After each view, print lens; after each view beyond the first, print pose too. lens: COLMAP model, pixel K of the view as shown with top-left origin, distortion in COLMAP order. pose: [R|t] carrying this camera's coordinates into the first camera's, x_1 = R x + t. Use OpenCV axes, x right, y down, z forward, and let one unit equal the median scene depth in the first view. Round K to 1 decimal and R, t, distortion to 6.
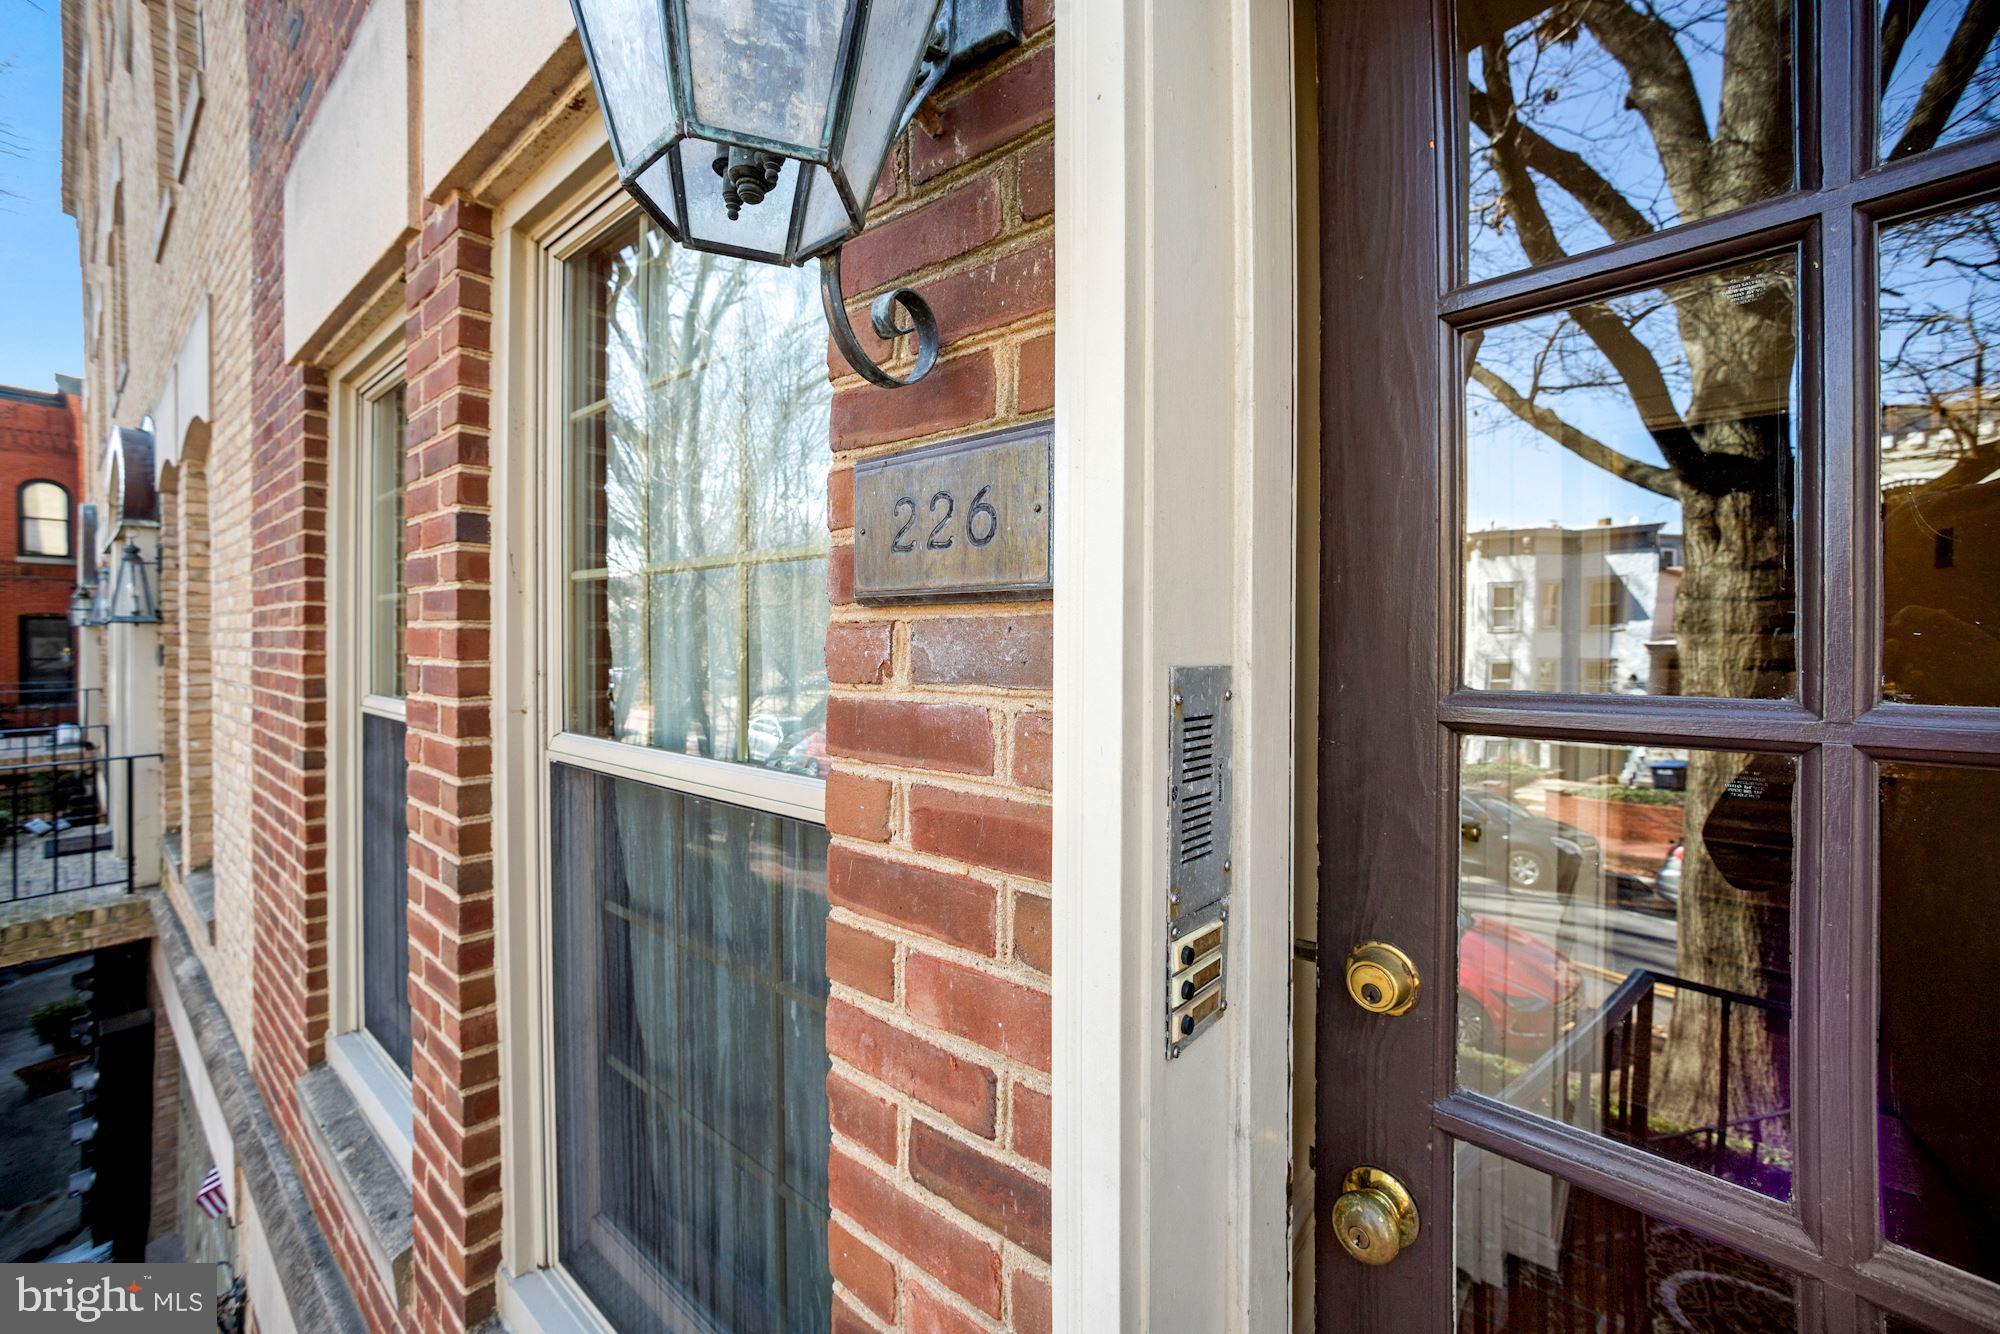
lens RADIAL K [[811.2, 0, 1000.2], [0, 811.2, 651.3], [0, 0, 1]] dist [-0.055078, 0.028480]
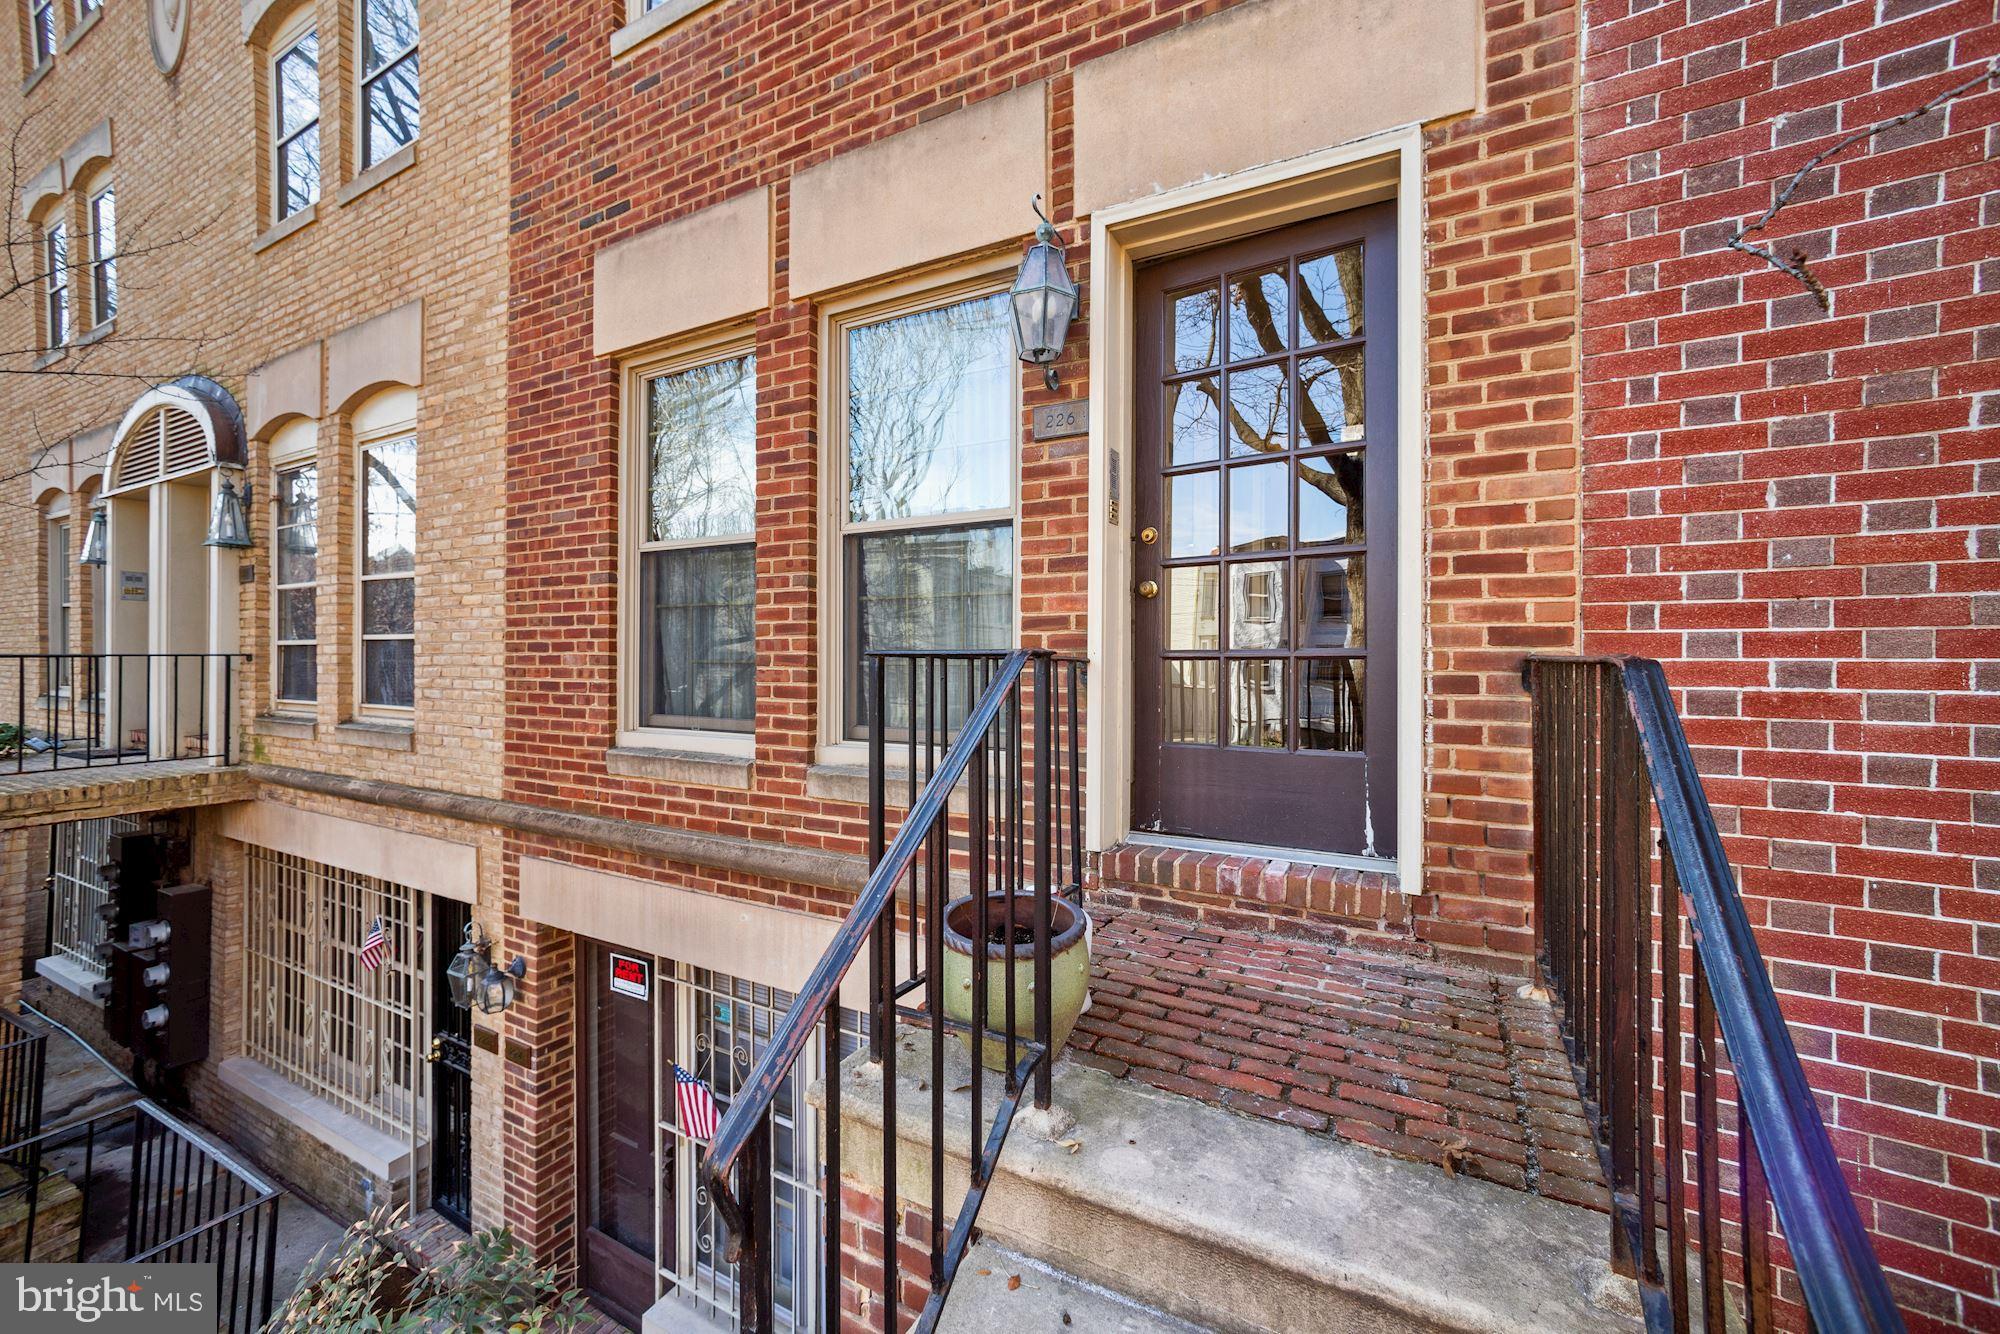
lens RADIAL K [[788.0, 0, 1000.3], [0, 788.0, 686.2], [0, 0, 1]] dist [-0.007140, -0.000093]
pose [[0.978044, 0.000395, 0.208398, -1.205543], [-0.001136, 0.999993, 0.003436, 1.206525], [-0.208396, -0.003597, 0.978038, -2.997051]]
